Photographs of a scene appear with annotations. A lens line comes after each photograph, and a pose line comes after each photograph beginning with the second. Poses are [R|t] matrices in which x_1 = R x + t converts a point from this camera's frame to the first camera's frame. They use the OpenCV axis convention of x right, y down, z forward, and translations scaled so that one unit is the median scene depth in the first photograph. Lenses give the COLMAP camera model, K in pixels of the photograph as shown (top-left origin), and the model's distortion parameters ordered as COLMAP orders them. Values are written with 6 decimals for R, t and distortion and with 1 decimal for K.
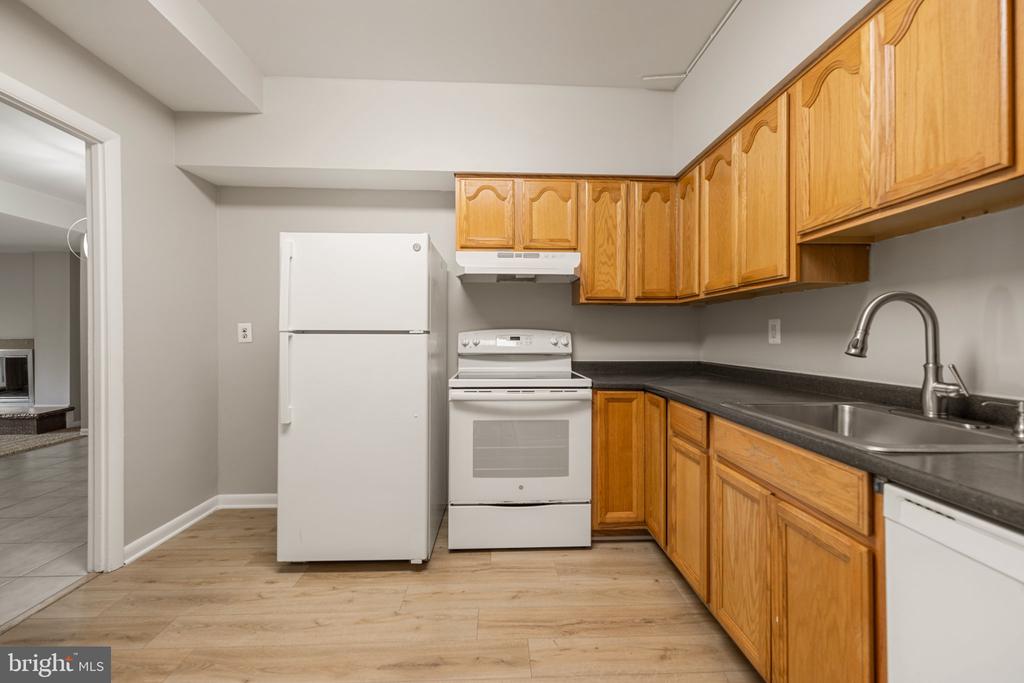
lens RADIAL K [[410.7, 0, 512.0], [0, 410.7, 335.3], [0, 0, 1]] dist [-0.000545, 0.000067]
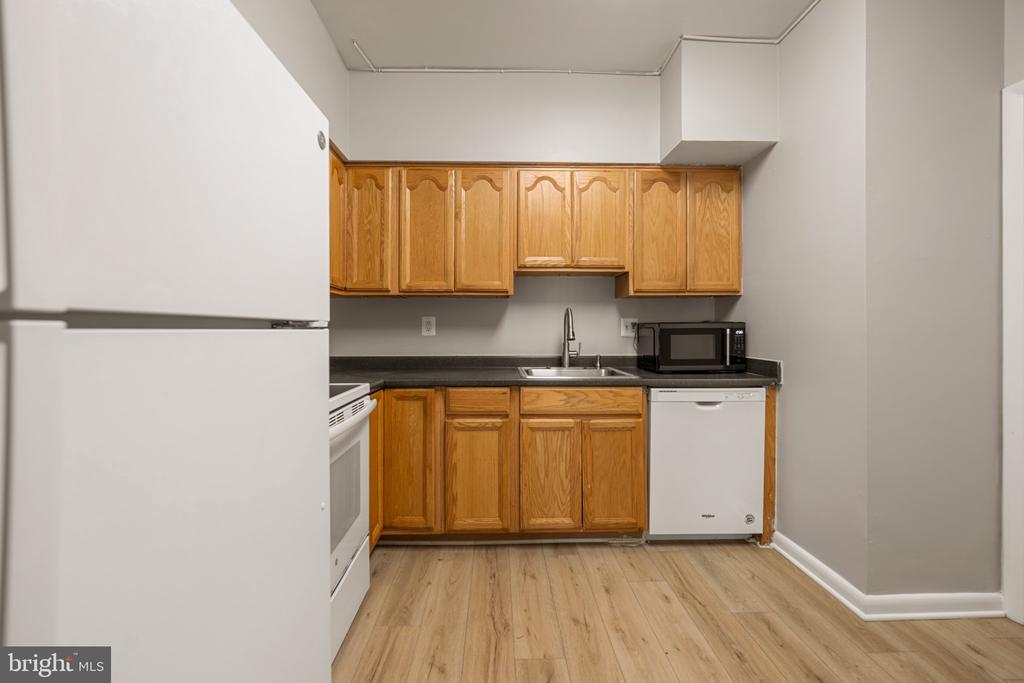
lens RADIAL K [[410.7, 0, 511.1], [0, 410.7, 329.0], [0, 0, 1]] dist [-0.000968, 0.000159]
pose [[0.010113, -0.002407, 0.999946, -0.646219], [-0.000261, 0.999997, 0.002409, -0.004029], [-0.999949, -0.000285, 0.010112, 0.732046]]
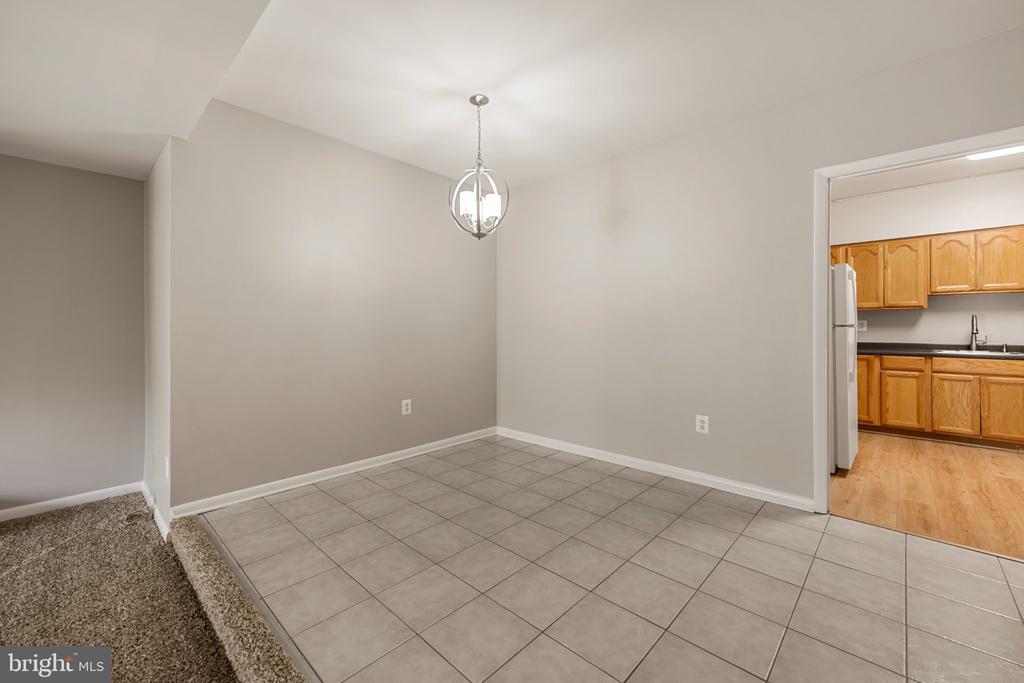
lens RADIAL K [[415.0, 0, 508.2], [0, 415.0, 325.3], [0, 0, 1]] dist [-0.001596, -0.000395]
pose [[0.718347, 0.000902, 0.695684, -2.454416], [0.001126, 0.999996, -0.002459, -0.007687], [-0.695684, 0.002550, 0.718343, 0.707644]]
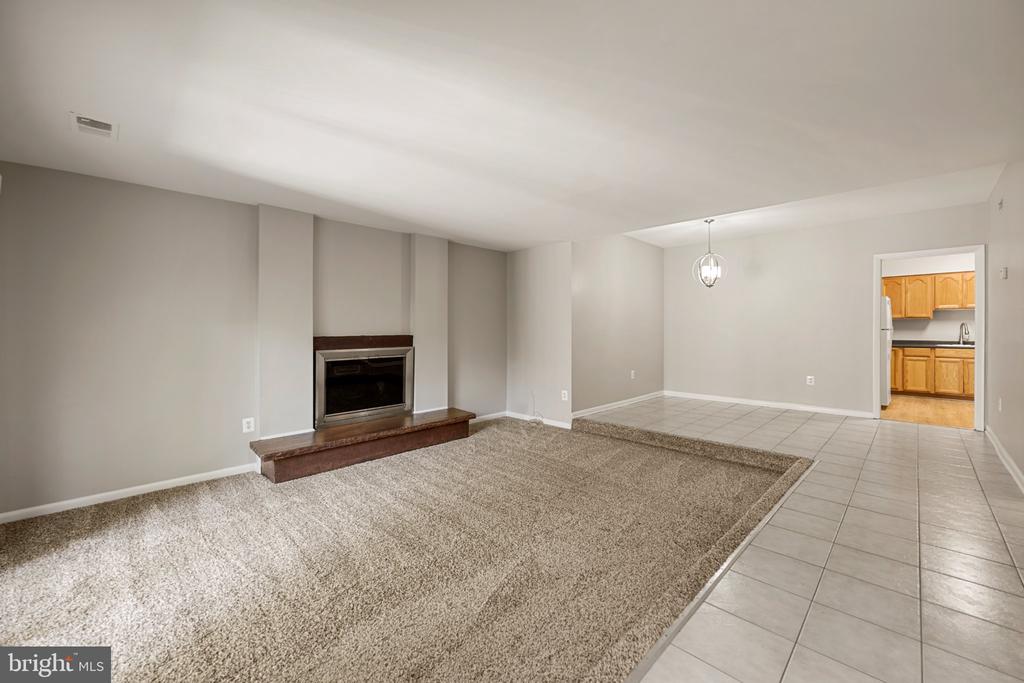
lens RADIAL K [[410.7, 0, 511.1], [0, 410.7, 329.0], [0, 0, 1]] dist [-0.000968, 0.000159]
pose [[0.732305, 0.000341, 0.680976, -4.298418], [-0.000321, 1.000000, -0.000157, -0.009945], [-0.680976, -0.000104, 0.732305, 0.626955]]
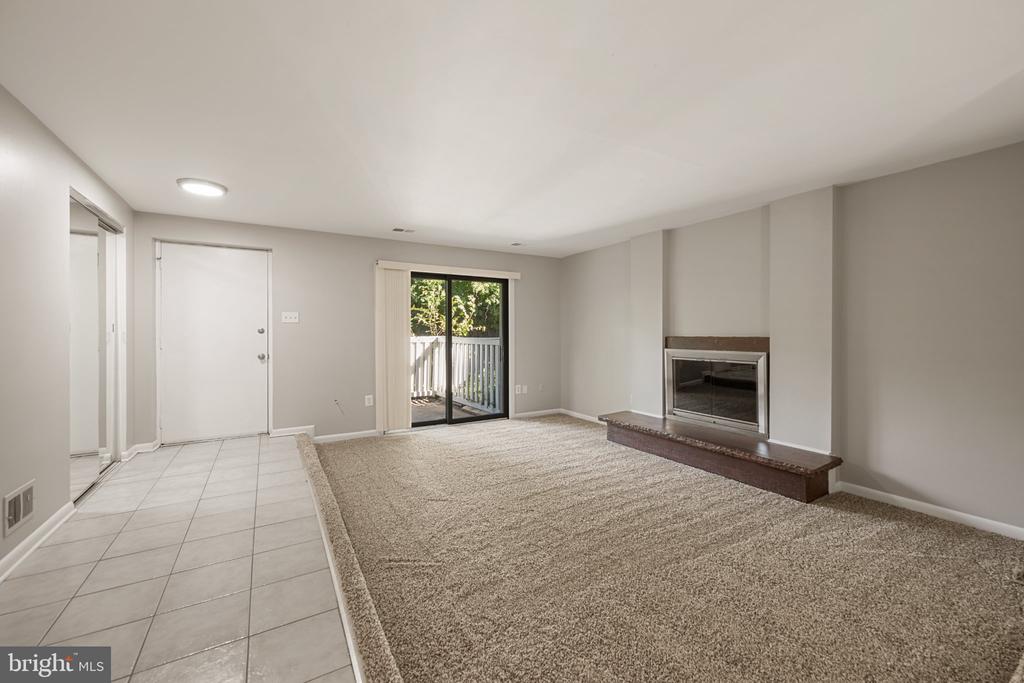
lens RADIAL K [[410.7, 0, 511.1], [0, 410.7, 329.0], [0, 0, 1]] dist [-0.000968, 0.000159]
pose [[0.474536, -0.003649, -0.880229, -2.112737], [0.002587, 0.999993, -0.002751, -0.008426], [0.880232, -0.000971, 0.474542, 0.898766]]
